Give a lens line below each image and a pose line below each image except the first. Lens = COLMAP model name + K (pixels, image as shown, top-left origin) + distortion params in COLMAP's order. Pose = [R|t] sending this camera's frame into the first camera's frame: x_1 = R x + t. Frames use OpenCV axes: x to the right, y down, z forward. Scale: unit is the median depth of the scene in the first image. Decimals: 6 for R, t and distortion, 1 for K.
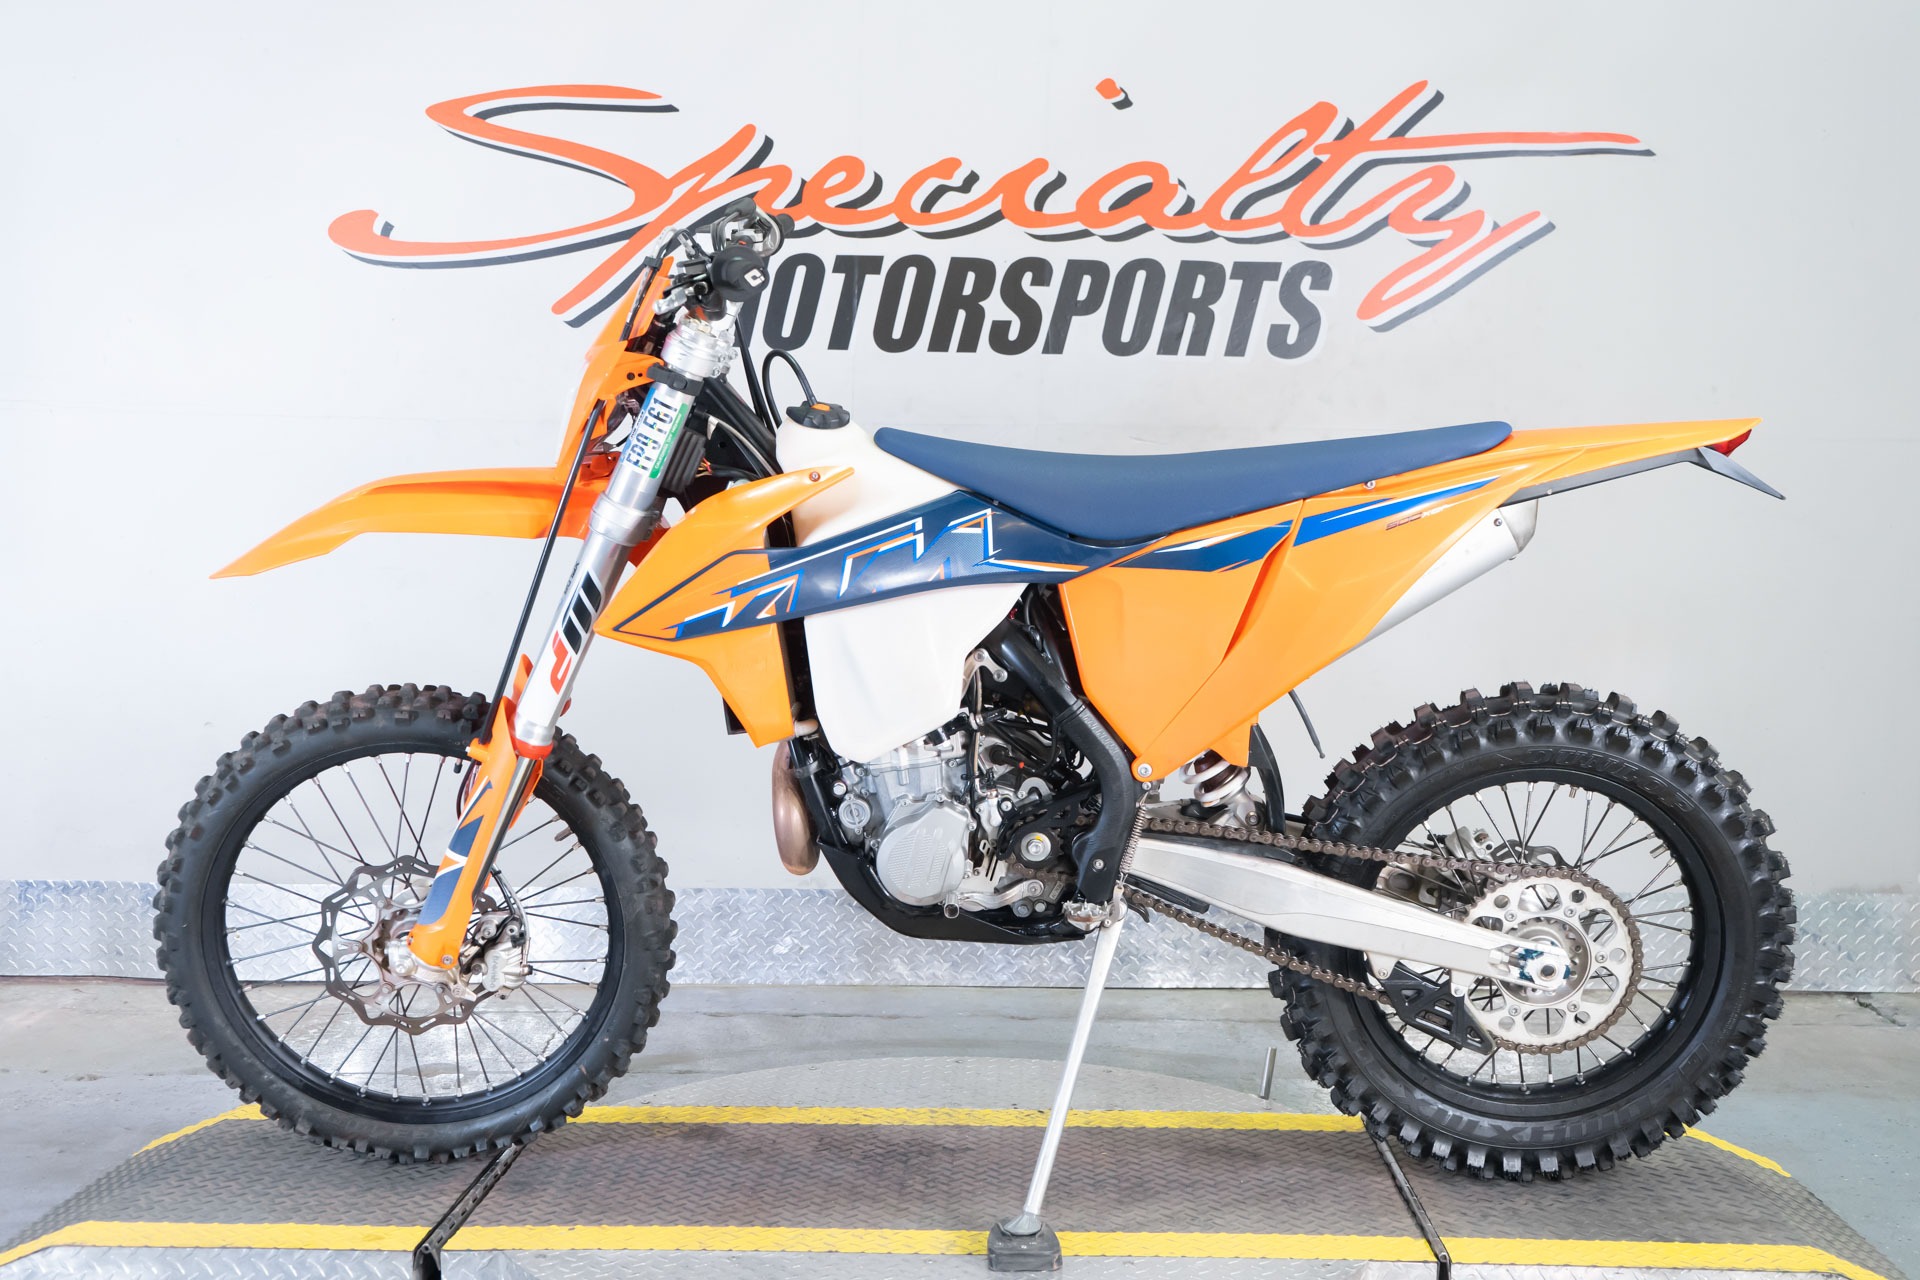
lens RADIAL K [[2095.0, 0, 964.8], [0, 2095.0, 635.4], [0, 0, 1]] dist [0.022987, 0.000000]
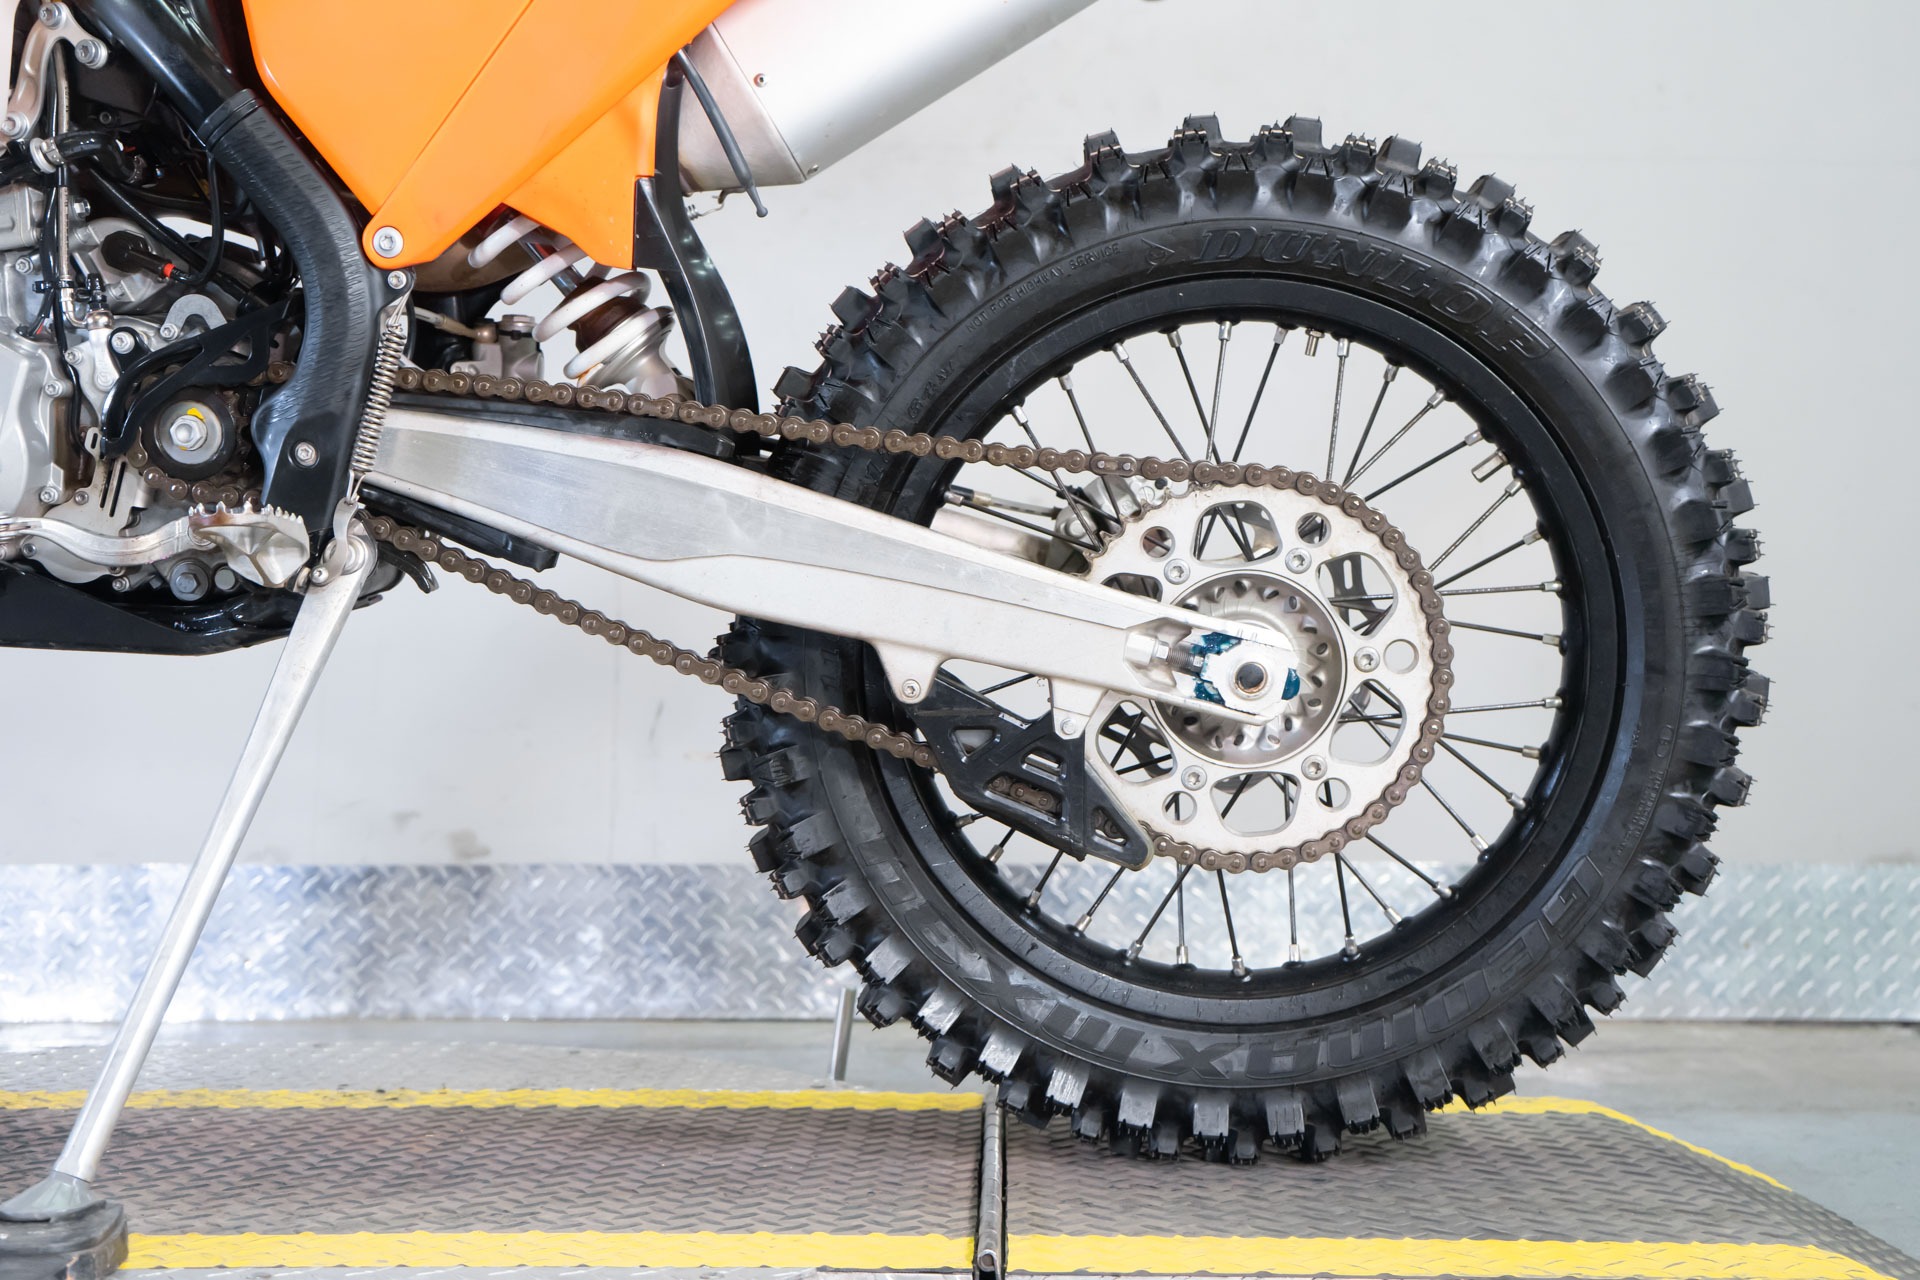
lens RADIAL K [[2338.1, 0, 949.6], [0, 2338.1, 650.4], [0, 0, 1]] dist [0.016861, 0.000000]
pose [[0.999928, -0.003020, 0.011571, 0.193880], [0.004134, 0.995225, -0.097519, 0.195982], [-0.011221, 0.097560, 0.995166, 0.450192]]
